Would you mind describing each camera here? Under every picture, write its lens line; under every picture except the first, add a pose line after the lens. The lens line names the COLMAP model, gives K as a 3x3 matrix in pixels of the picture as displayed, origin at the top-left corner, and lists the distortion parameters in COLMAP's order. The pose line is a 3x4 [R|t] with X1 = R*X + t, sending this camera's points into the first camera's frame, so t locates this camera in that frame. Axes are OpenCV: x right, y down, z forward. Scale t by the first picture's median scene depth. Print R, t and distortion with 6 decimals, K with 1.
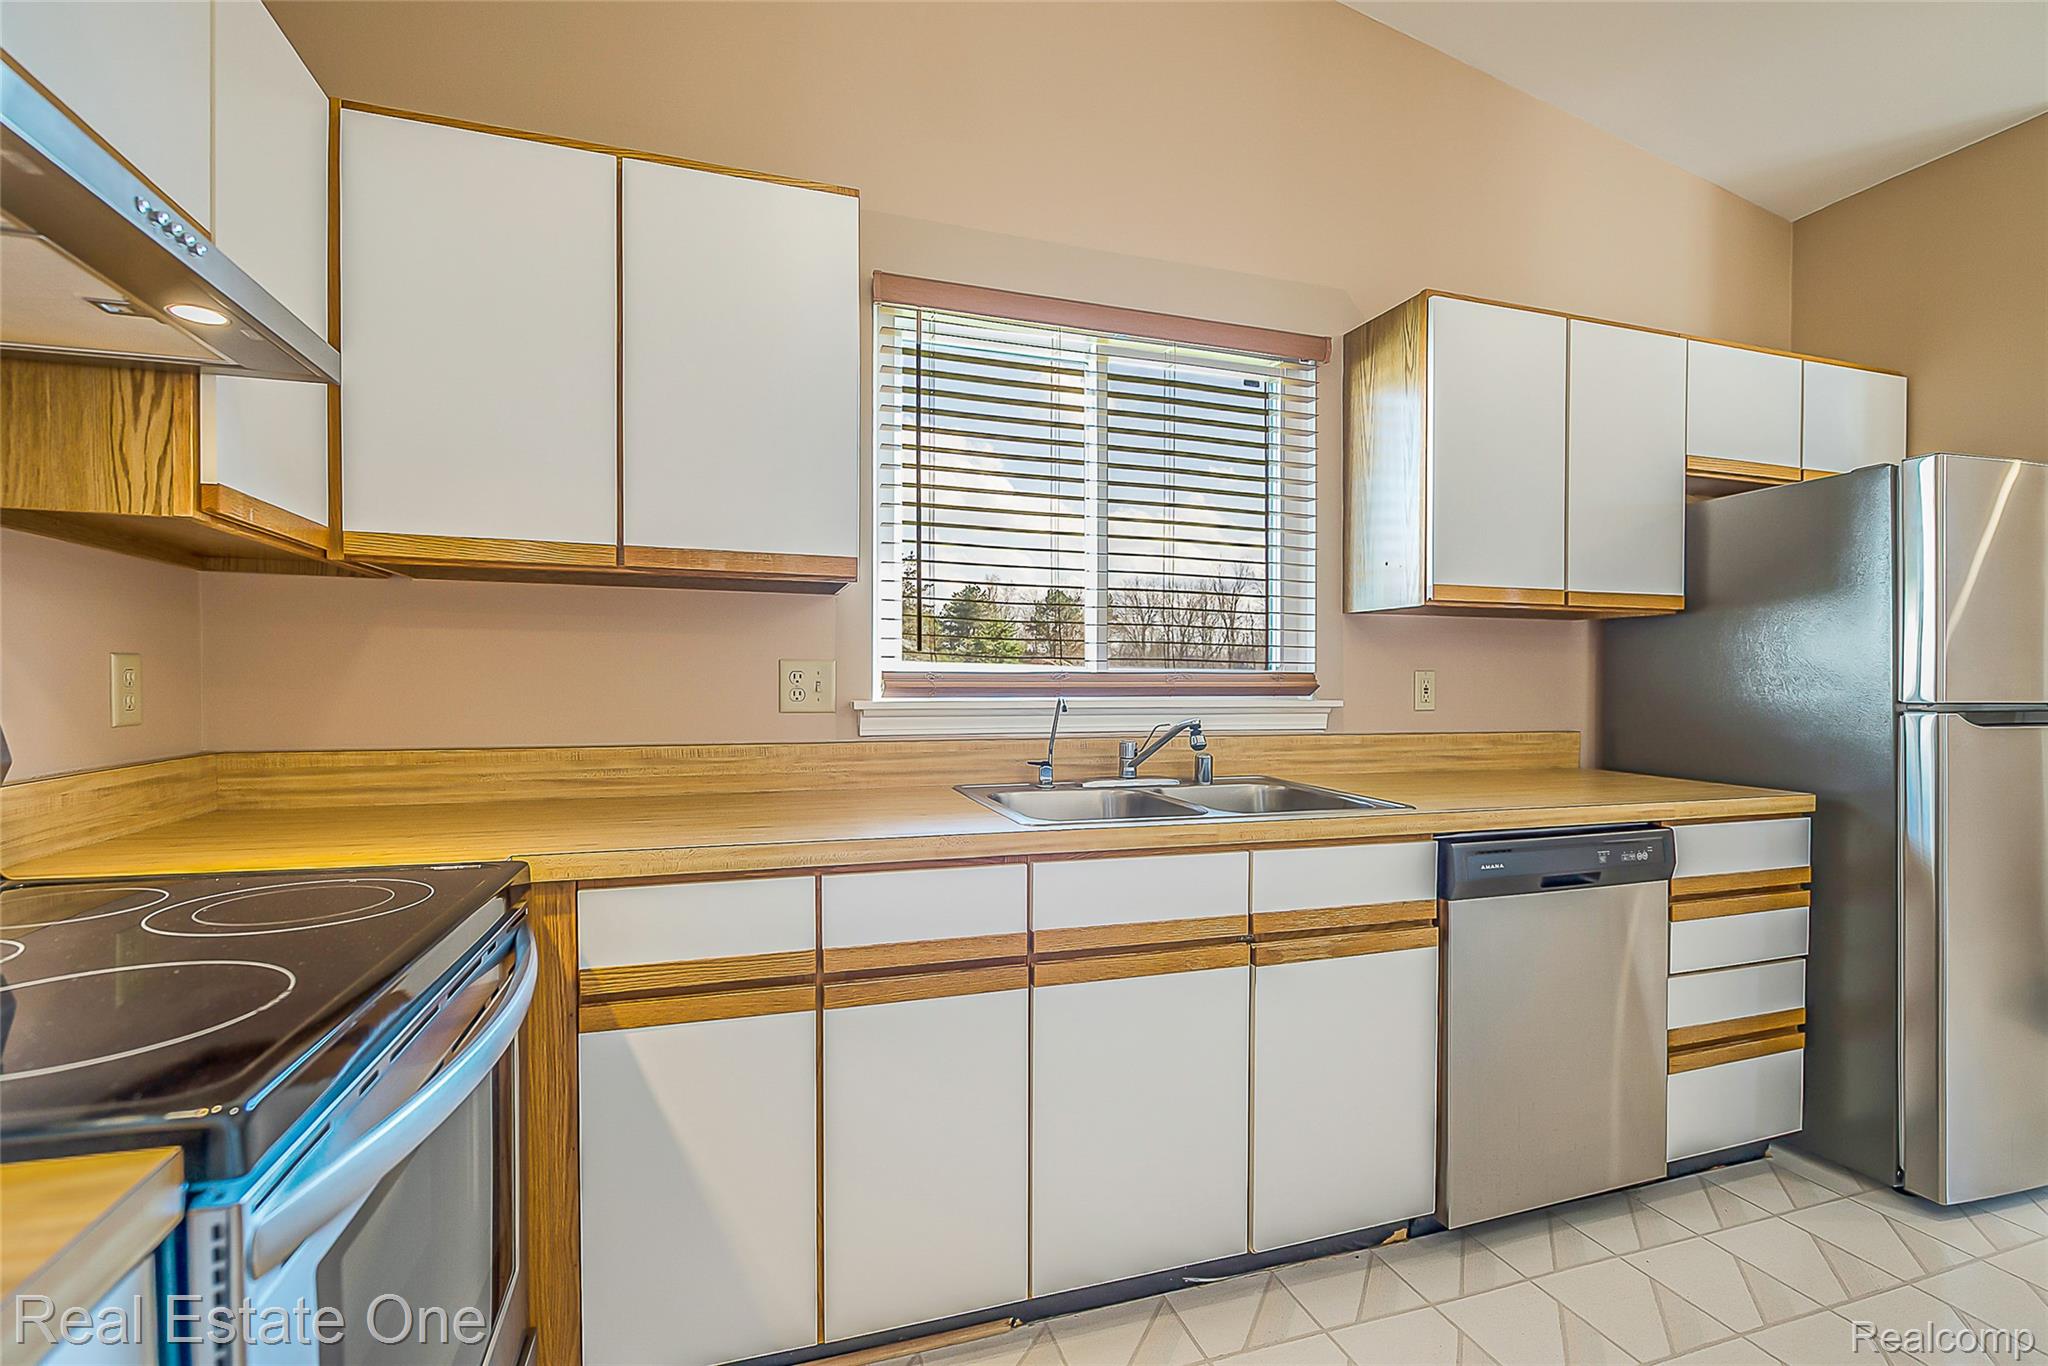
lens RADIAL K [[879.5, 0, 1020.1], [0, 879.5, 686.0], [0, 0, 1]] dist [-0.003854, -0.000709]
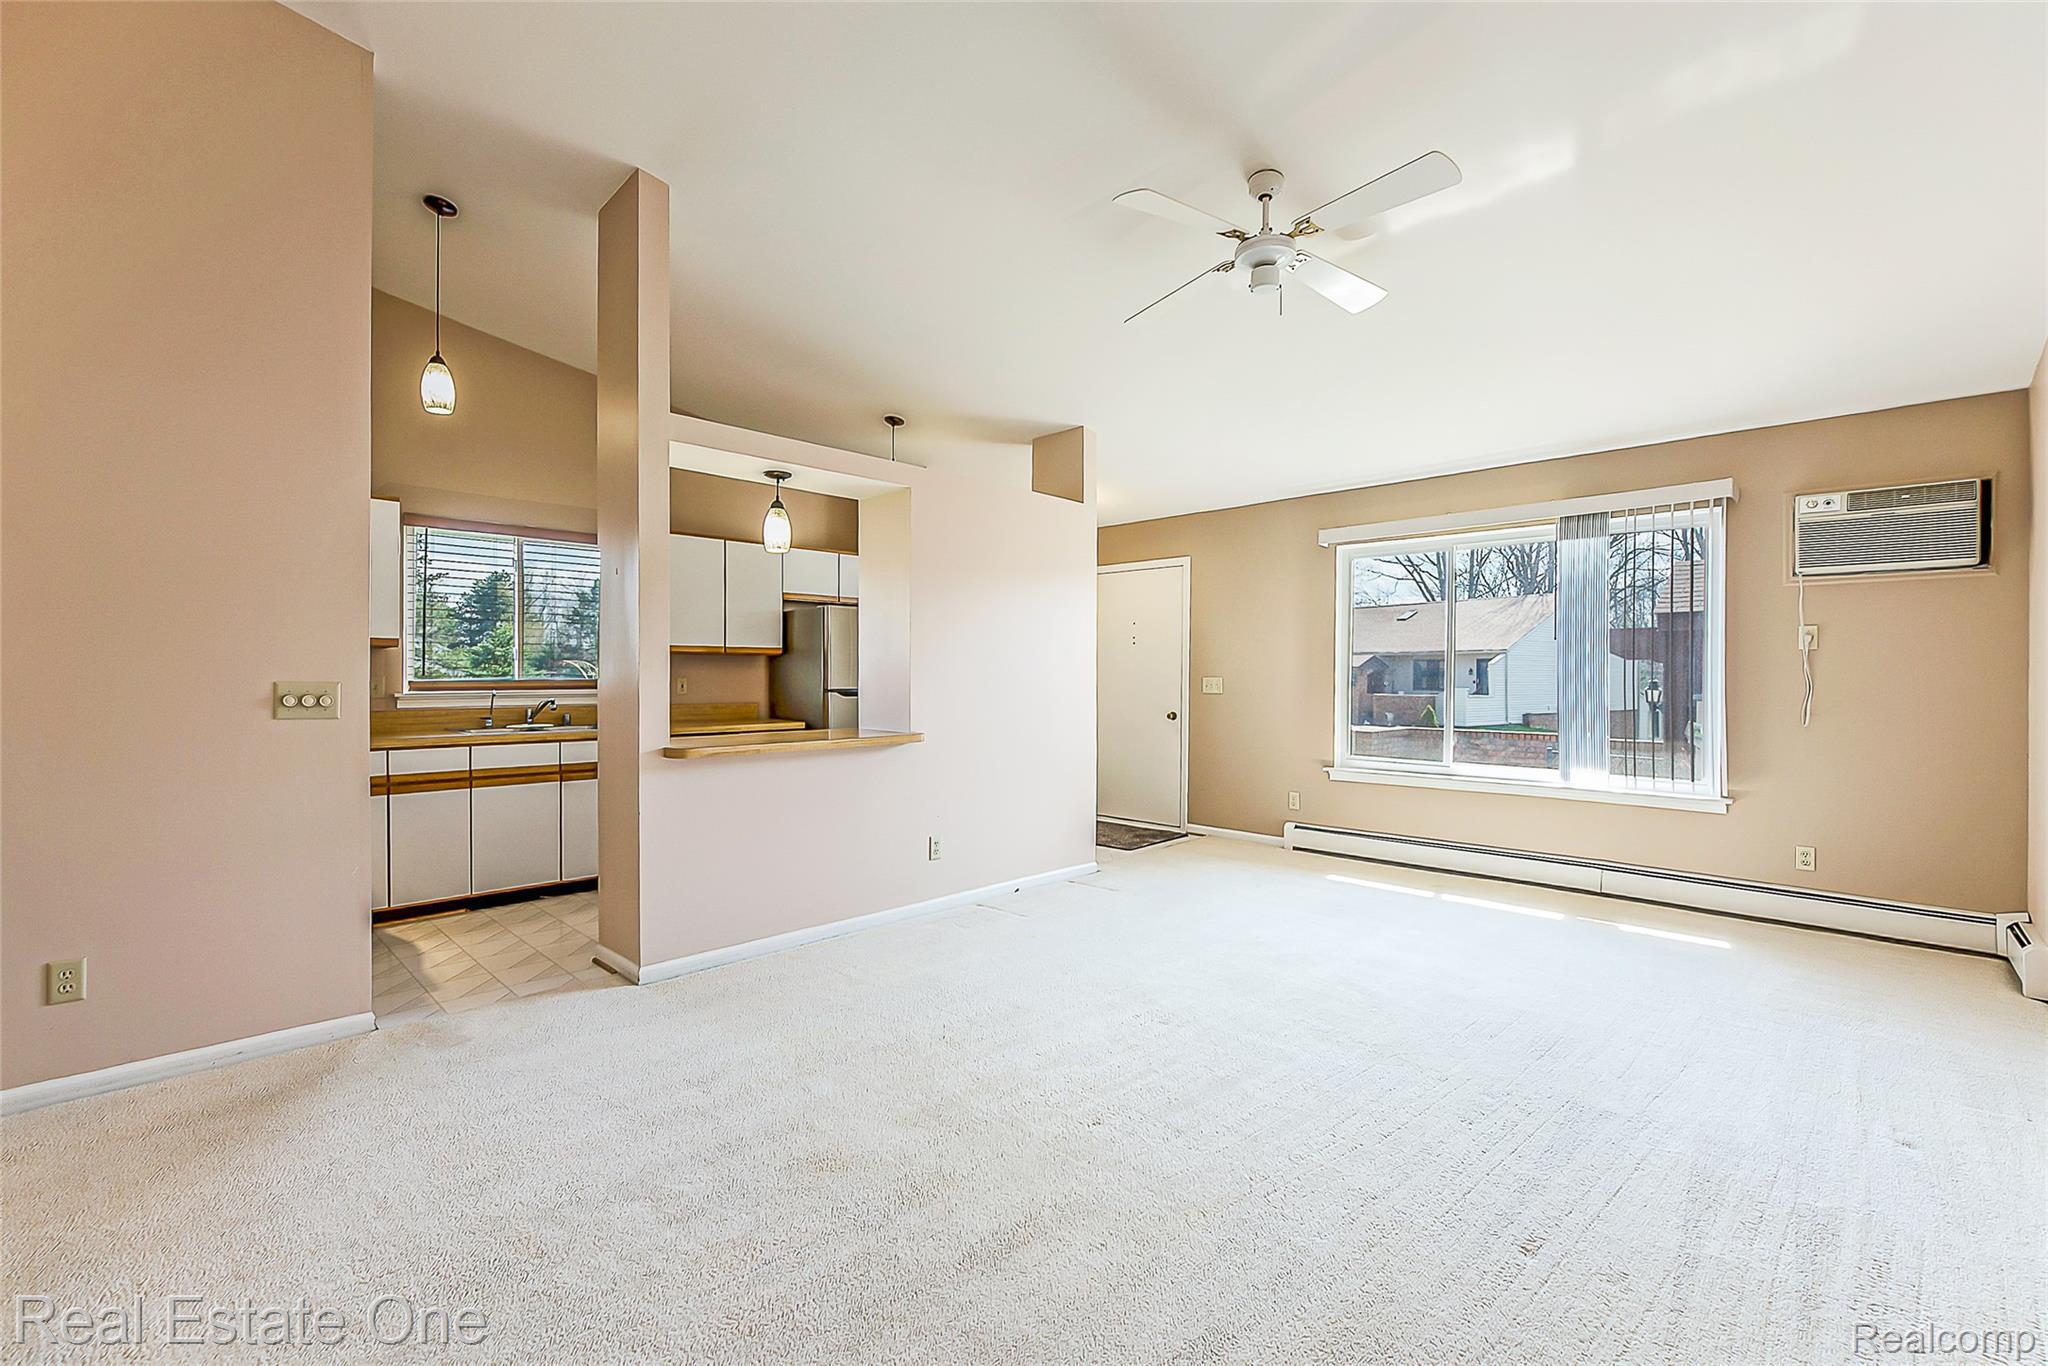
lens RADIAL K [[879.5, 0, 993.1], [0, 879.5, 670.7], [0, 0, 1]] dist [-0.003854, -0.000709]
pose [[0.897405, -0.002260, 0.441202, 0.217215], [0.008601, 0.999886, -0.012374, -0.001804], [-0.441123, 0.014899, 0.897323, -1.855866]]
